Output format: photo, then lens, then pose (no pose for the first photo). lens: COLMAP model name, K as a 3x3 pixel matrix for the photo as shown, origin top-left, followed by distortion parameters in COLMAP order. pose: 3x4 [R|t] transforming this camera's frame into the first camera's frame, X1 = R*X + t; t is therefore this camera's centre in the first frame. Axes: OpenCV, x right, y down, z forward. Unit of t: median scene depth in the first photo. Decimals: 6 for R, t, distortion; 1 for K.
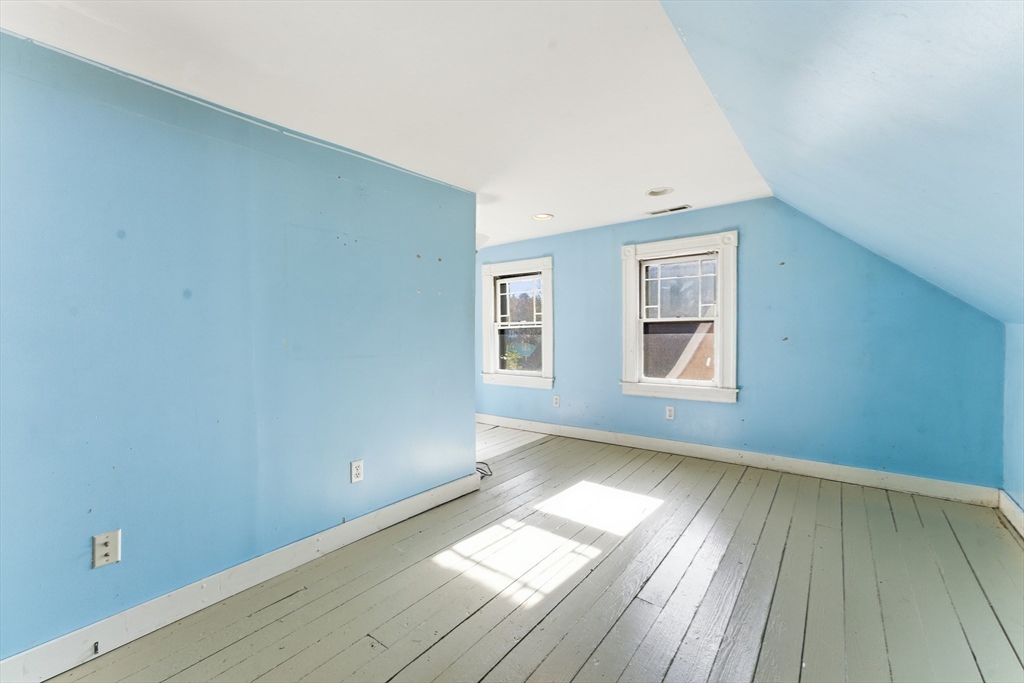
lens RADIAL K [[419.5, 0, 513.0], [0, 419.5, 339.8], [0, 0, 1]] dist [0.004196, 0.000216]
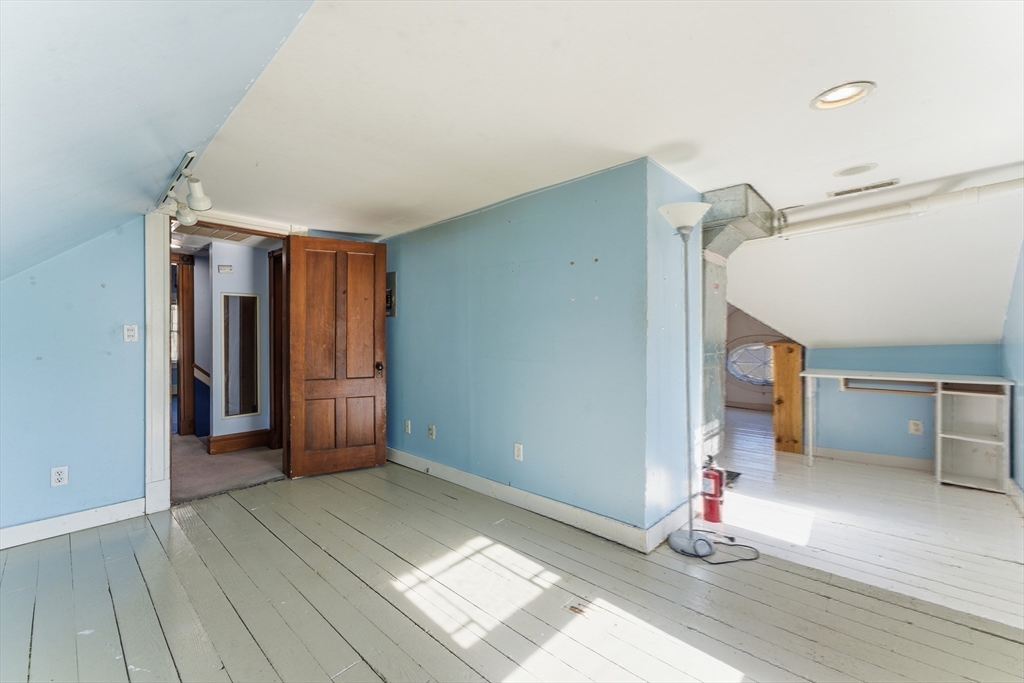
lens RADIAL K [[419.5, 0, 513.2], [0, 419.5, 340.3], [0, 0, 1]] dist [0.004196, 0.000216]
pose [[-0.099181, 0.004650, -0.995059, 0.897546], [-0.004716, 0.999976, 0.005143, -0.027450], [0.995058, 0.005202, -0.099157, 1.127500]]
